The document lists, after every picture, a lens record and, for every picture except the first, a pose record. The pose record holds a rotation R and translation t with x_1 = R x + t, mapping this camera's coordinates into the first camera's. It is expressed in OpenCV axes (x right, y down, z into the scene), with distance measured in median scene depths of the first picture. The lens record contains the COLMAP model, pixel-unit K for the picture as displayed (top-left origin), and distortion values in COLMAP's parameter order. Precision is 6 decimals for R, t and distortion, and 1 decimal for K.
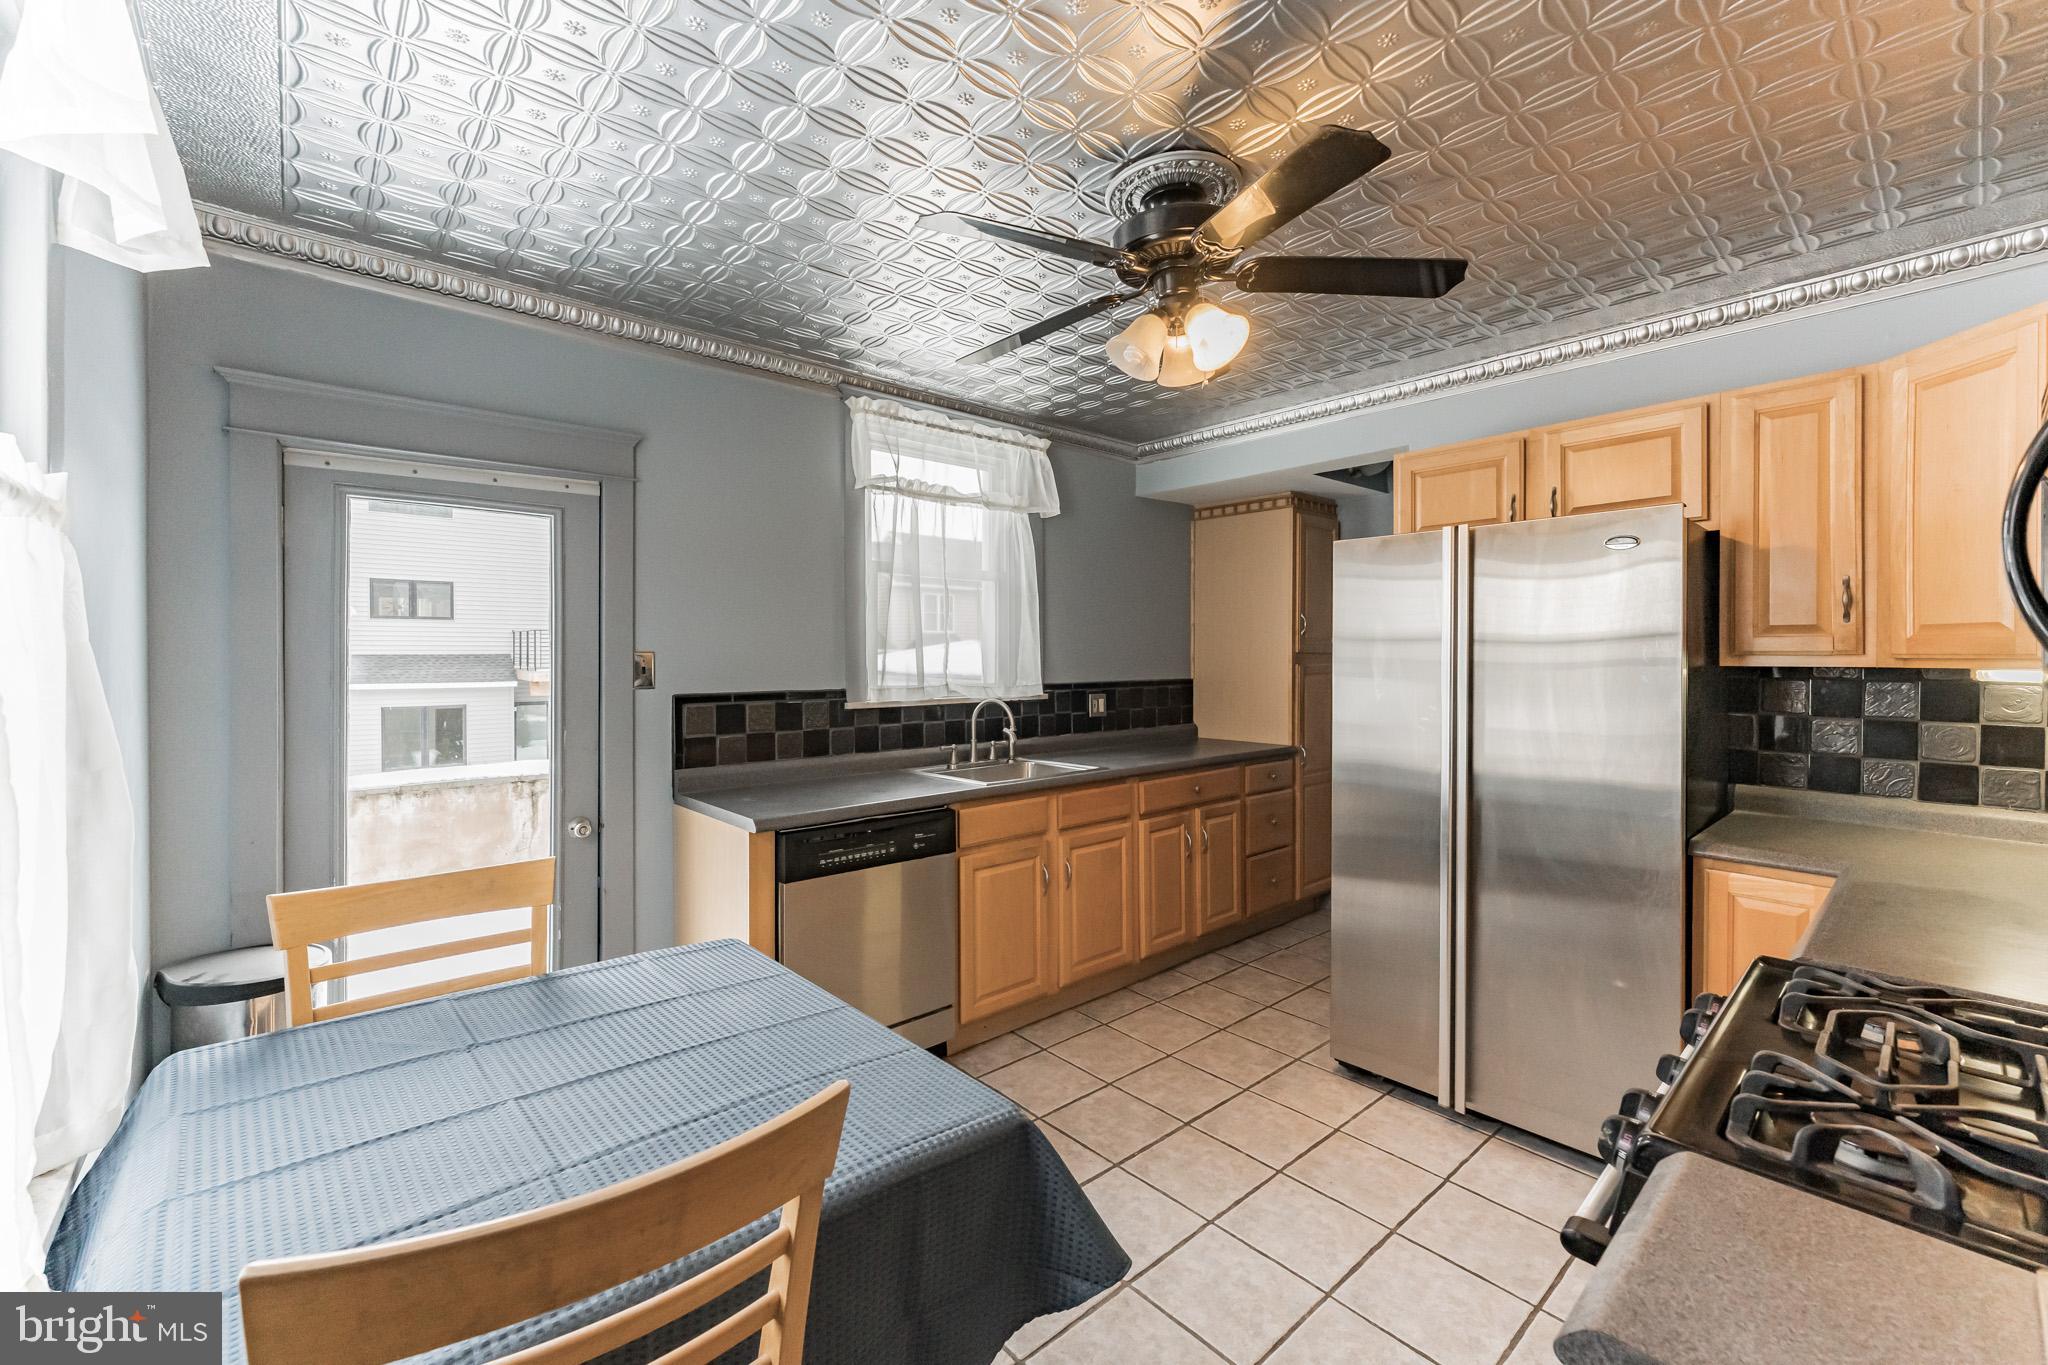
lens RADIAL K [[843.4, 0, 1033.2], [0, 843.4, 653.6], [0, 0, 1]] dist [-0.000436, -0.000044]
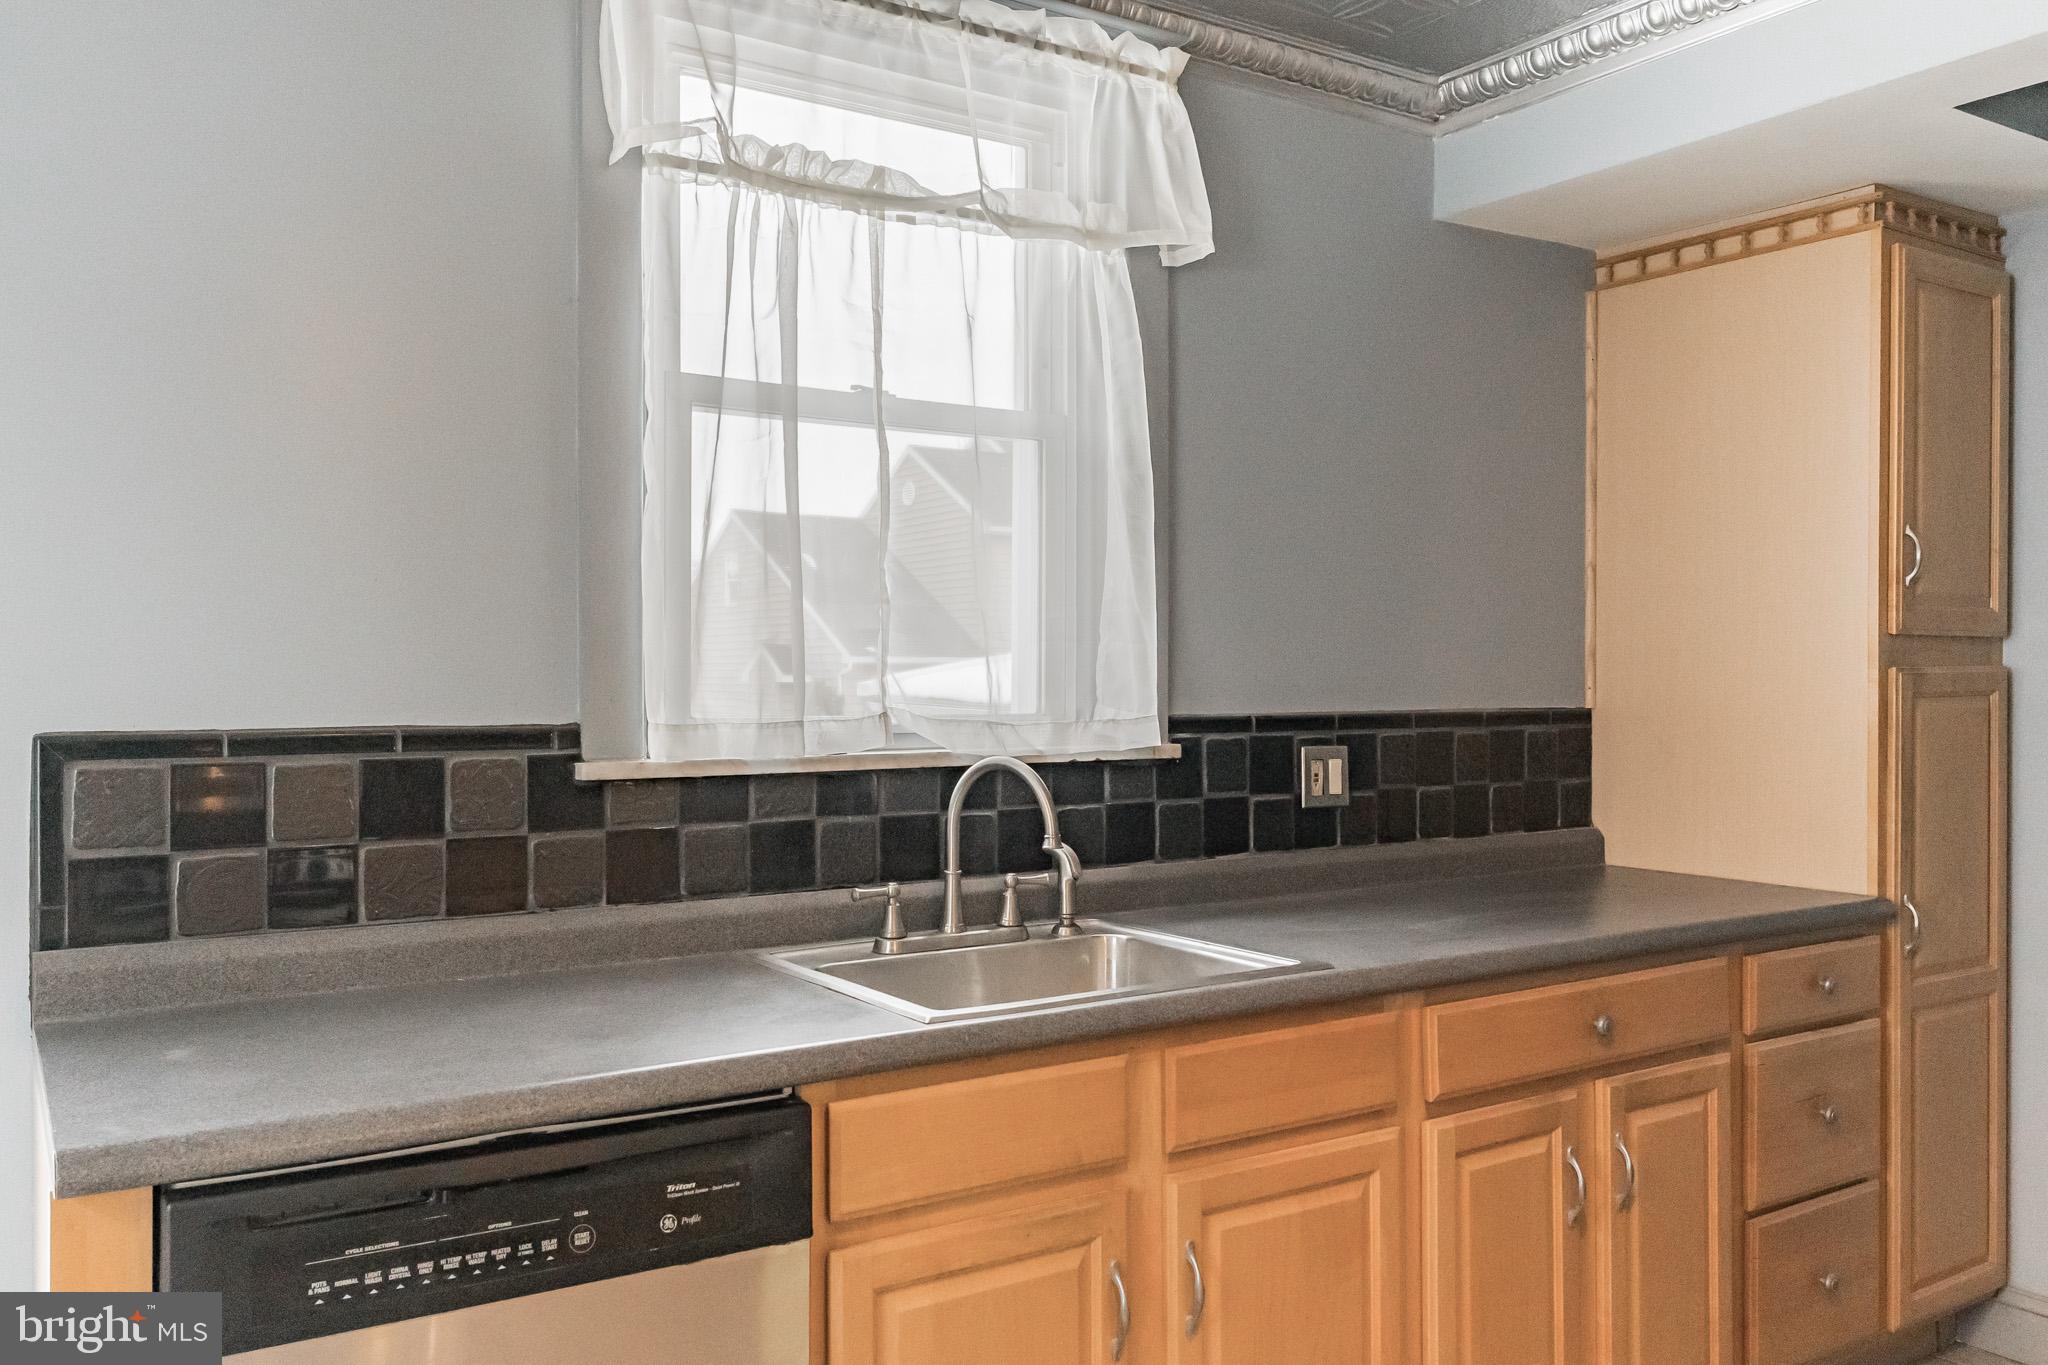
lens RADIAL K [[1626.3, 0, 1029.6], [0, 1626.3, 665.7], [0, 0, 1]] dist [-0.007103, -0.004592]
pose [[0.989419, 0.002551, -0.145066, 0.059468], [-0.002717, 0.999996, -0.000952, 0.015681], [0.145063, 0.001336, 0.989421, 0.312256]]
